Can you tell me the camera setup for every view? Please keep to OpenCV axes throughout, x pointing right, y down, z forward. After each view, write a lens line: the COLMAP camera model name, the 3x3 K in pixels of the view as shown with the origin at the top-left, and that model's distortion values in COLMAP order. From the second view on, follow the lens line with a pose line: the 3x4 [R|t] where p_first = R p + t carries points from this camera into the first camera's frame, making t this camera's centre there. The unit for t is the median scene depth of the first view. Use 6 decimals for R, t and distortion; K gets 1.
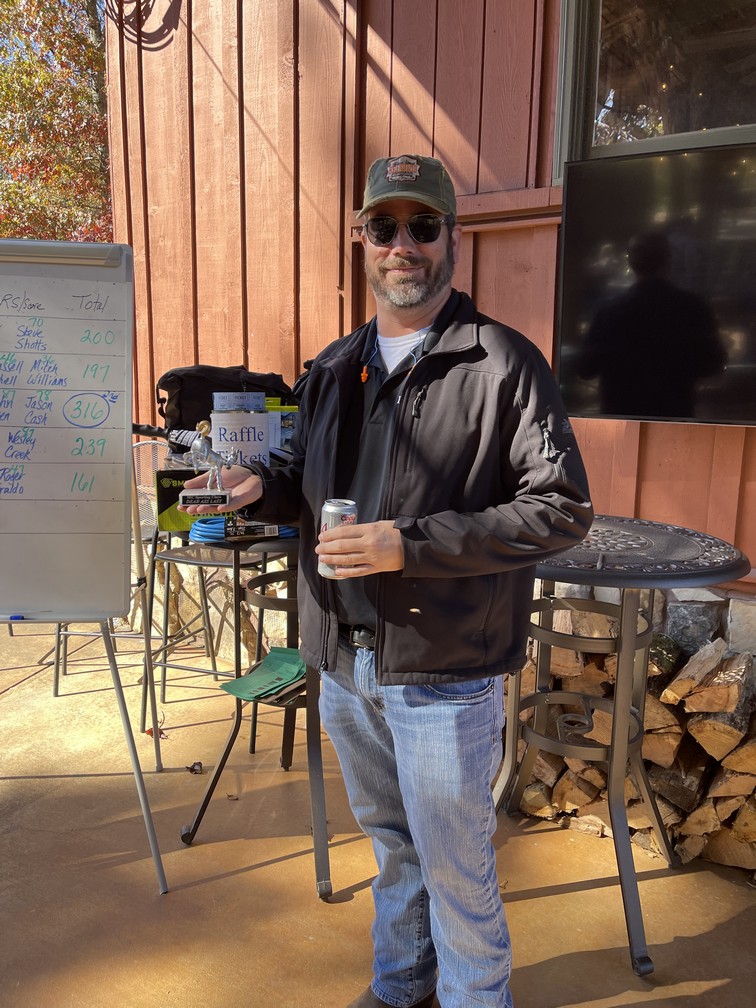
lens RADIAL K [[744.7, 0, 362.9], [0, 744.7, 501.8], [0, 0, 1]] dist [0.071723, -0.101156]
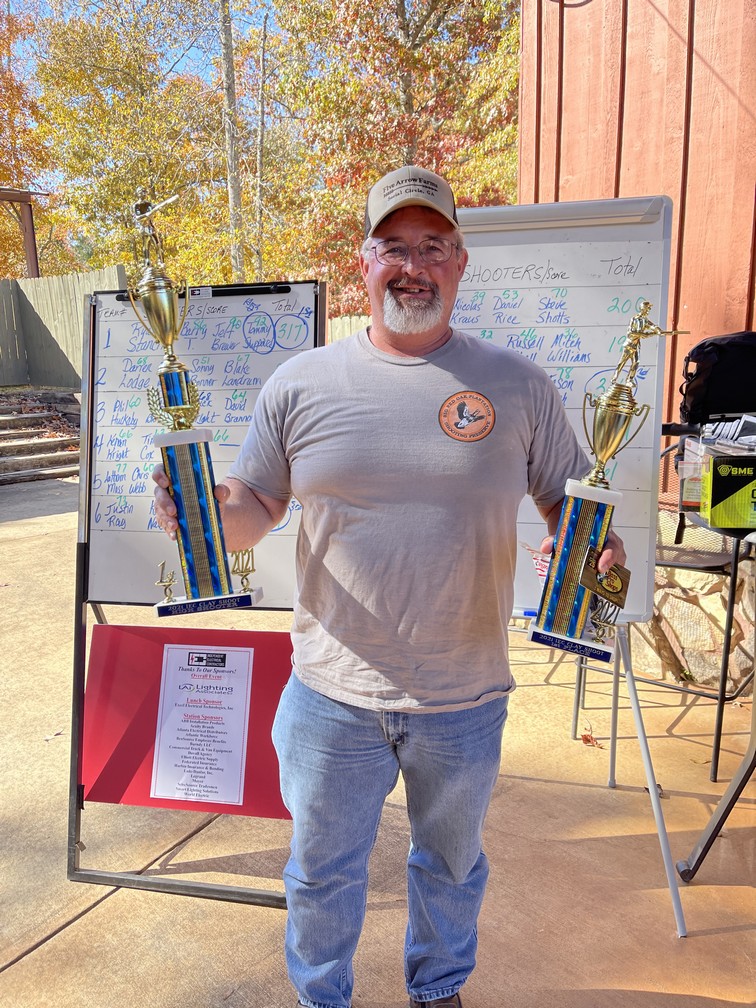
lens RADIAL K [[744.7, 0, 377.5], [0, 744.7, 511.6], [0, 0, 1]] dist [0.071723, -0.101156]
pose [[0.945271, 0.031345, -0.324777, -0.213798], [-0.024314, 0.999374, 0.025686, 0.005625], [0.325379, -0.016384, 0.945442, 0.039002]]
